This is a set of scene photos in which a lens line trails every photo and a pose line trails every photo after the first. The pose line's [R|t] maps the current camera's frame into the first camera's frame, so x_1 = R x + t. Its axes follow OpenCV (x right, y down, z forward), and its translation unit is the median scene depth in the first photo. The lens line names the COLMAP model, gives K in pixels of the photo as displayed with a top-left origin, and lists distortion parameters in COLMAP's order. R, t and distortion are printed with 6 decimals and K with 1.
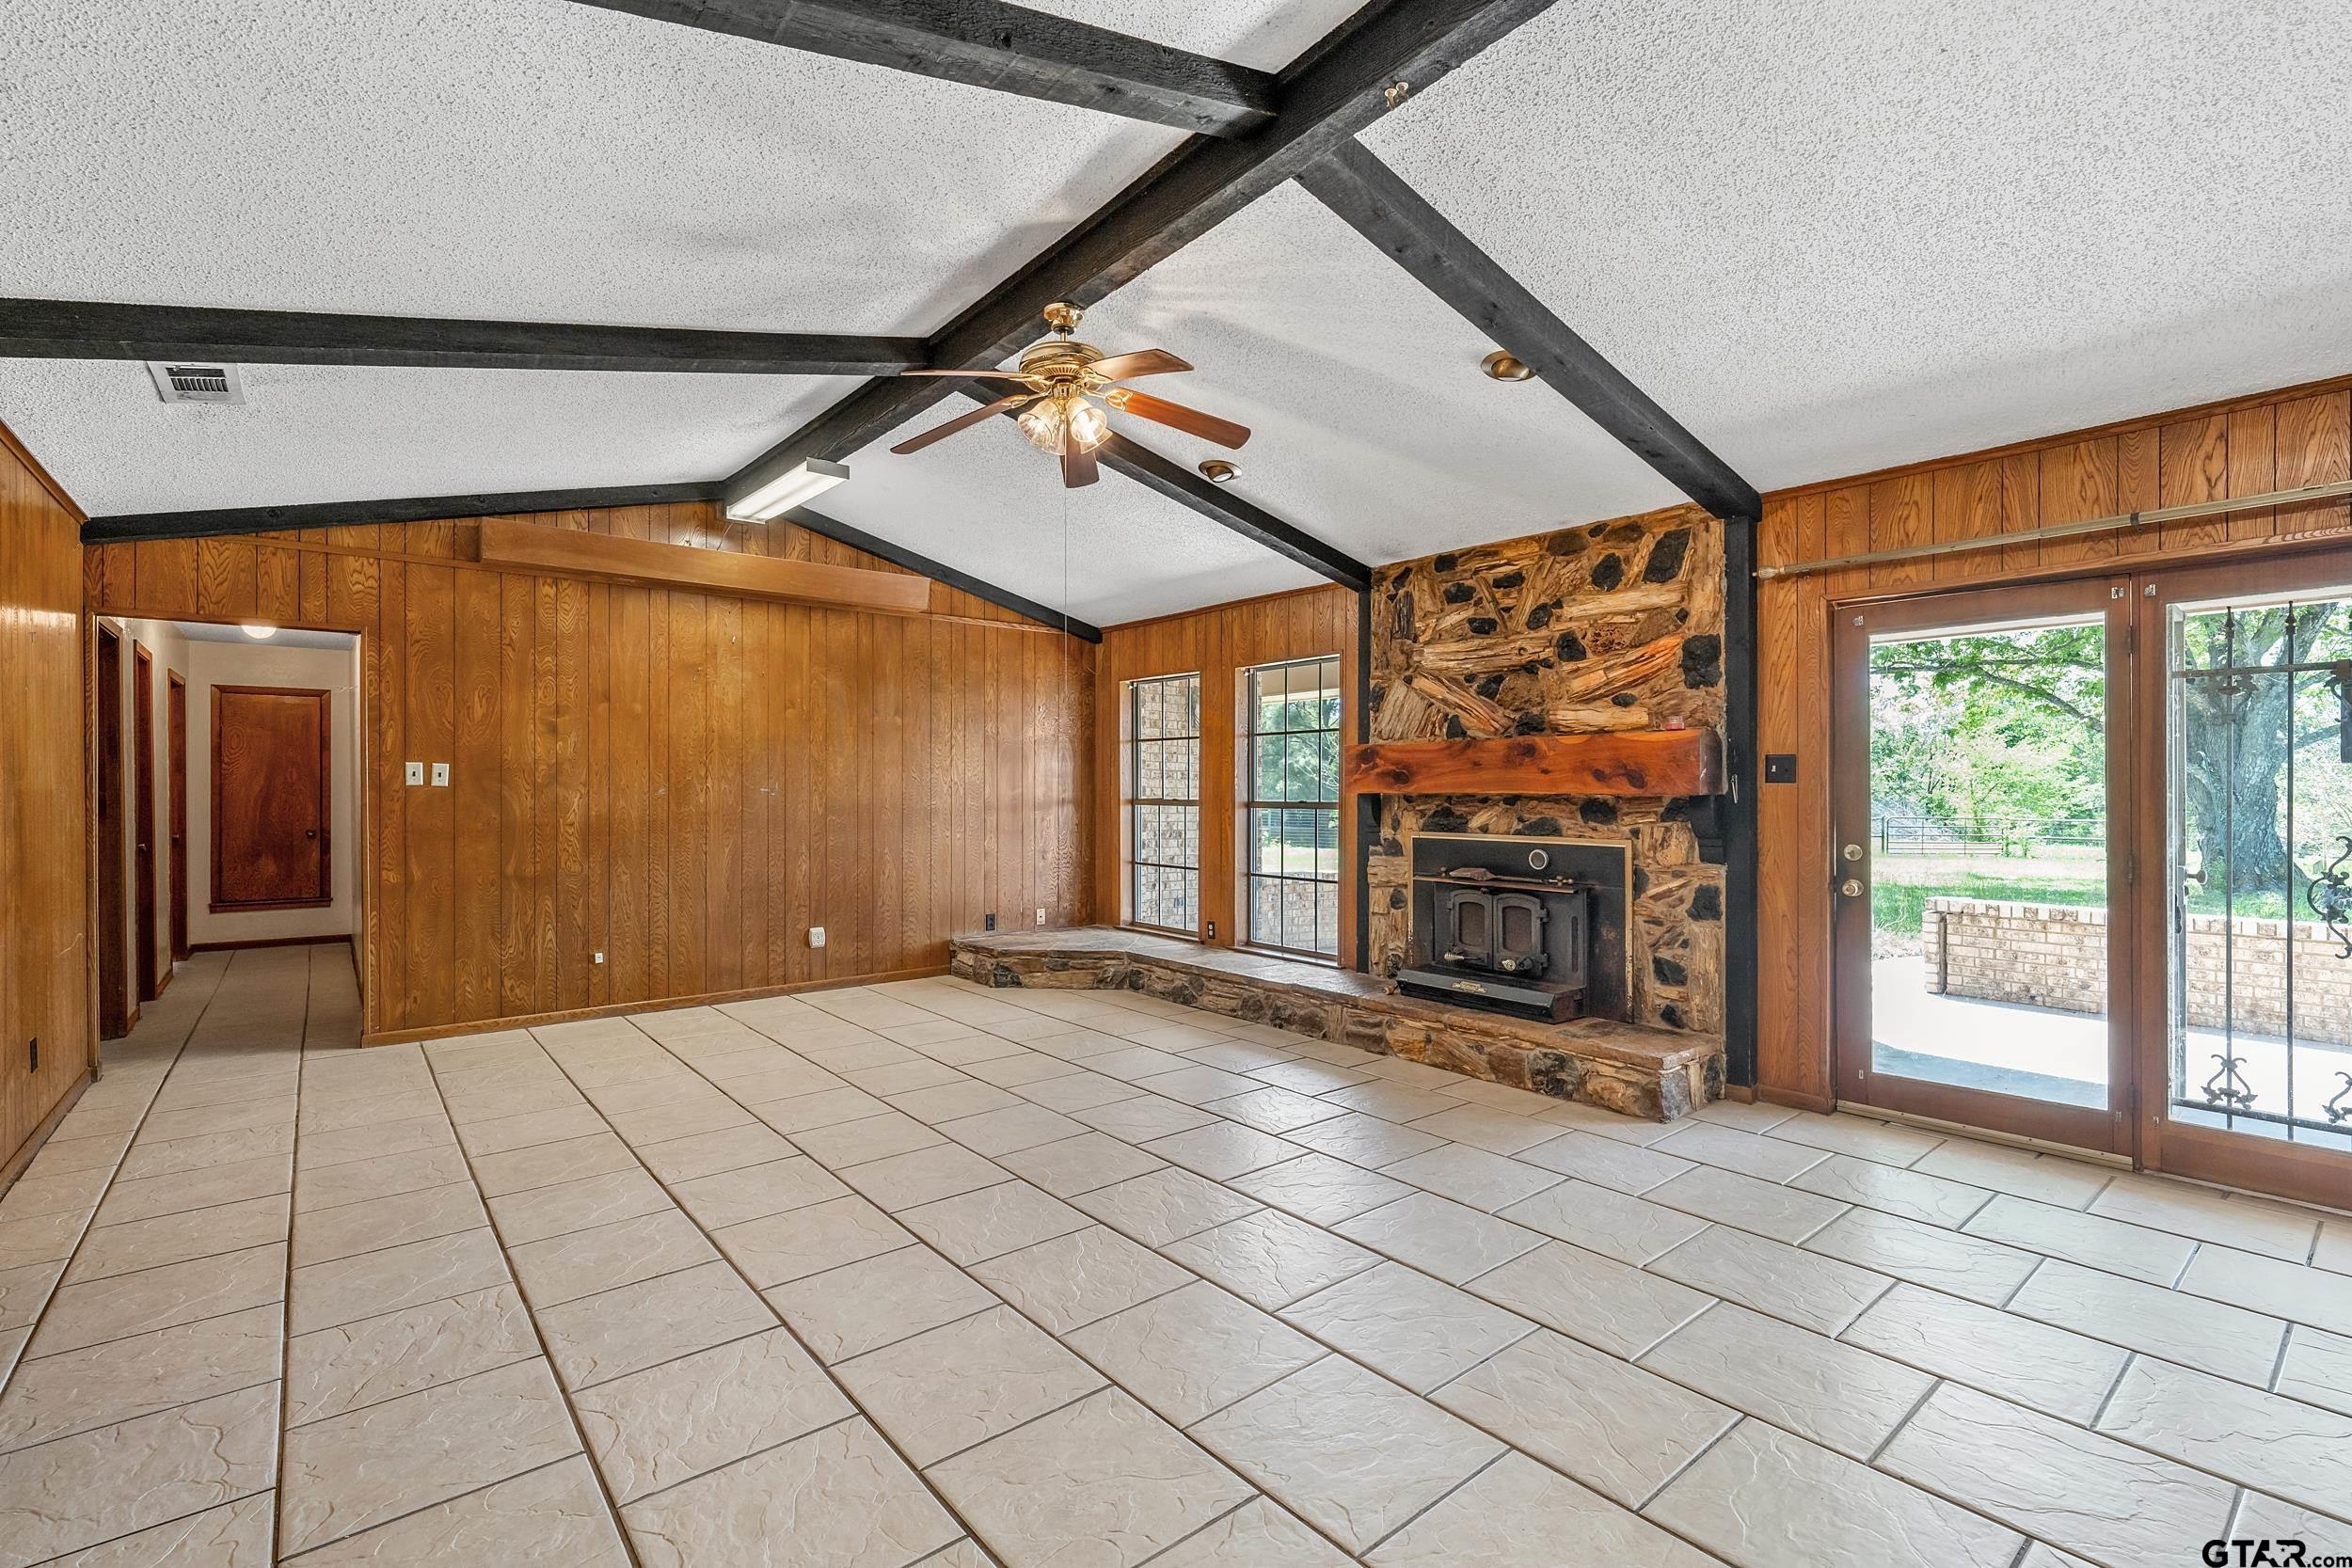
lens RADIAL K [[1051.6, 0, 1173.7], [0, 1051.6, 795.7], [0, 0, 1]] dist [0.000852, -0.000040]
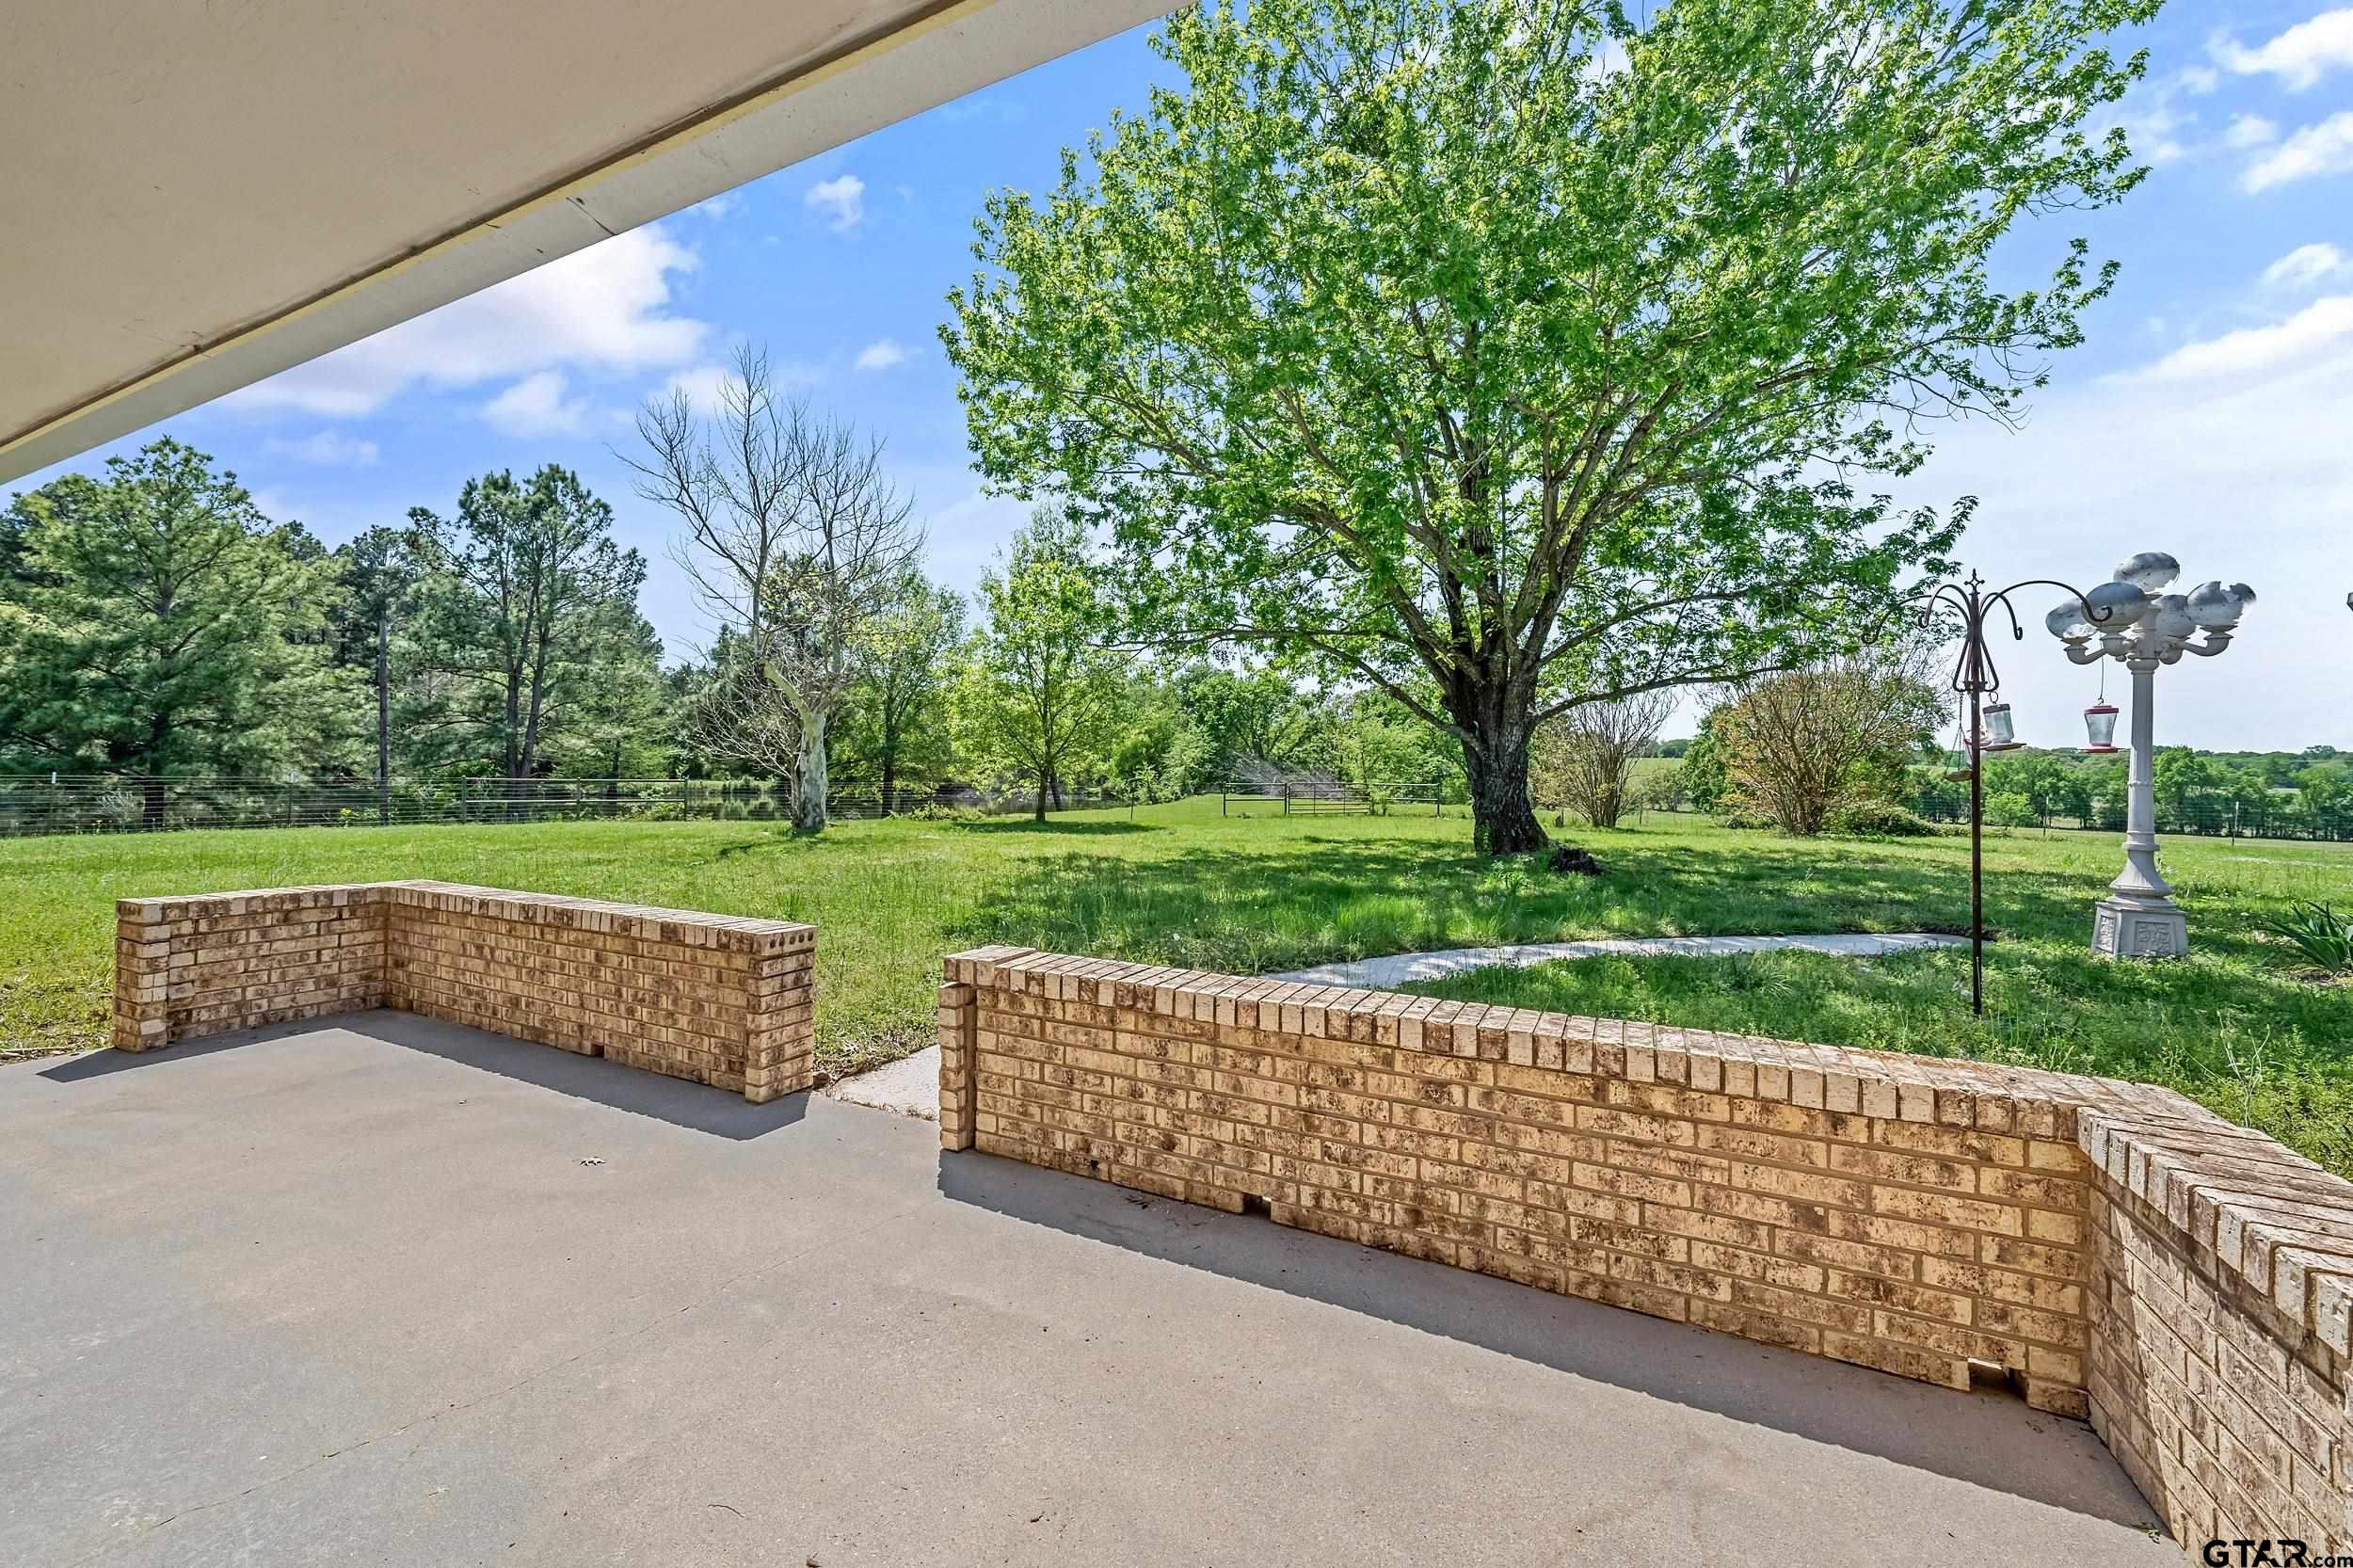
lens RADIAL K [[921.5, 0, 1174.1], [0, 921.5, 770.2], [0, 0, 1]] dist [-0.009468, -0.000136]
pose [[0.909715, 0.000576, 0.415233, 0.674648], [-0.002951, 0.999983, 0.005078, 0.008372], [-0.415223, -0.005845, 0.909701, 0.601620]]
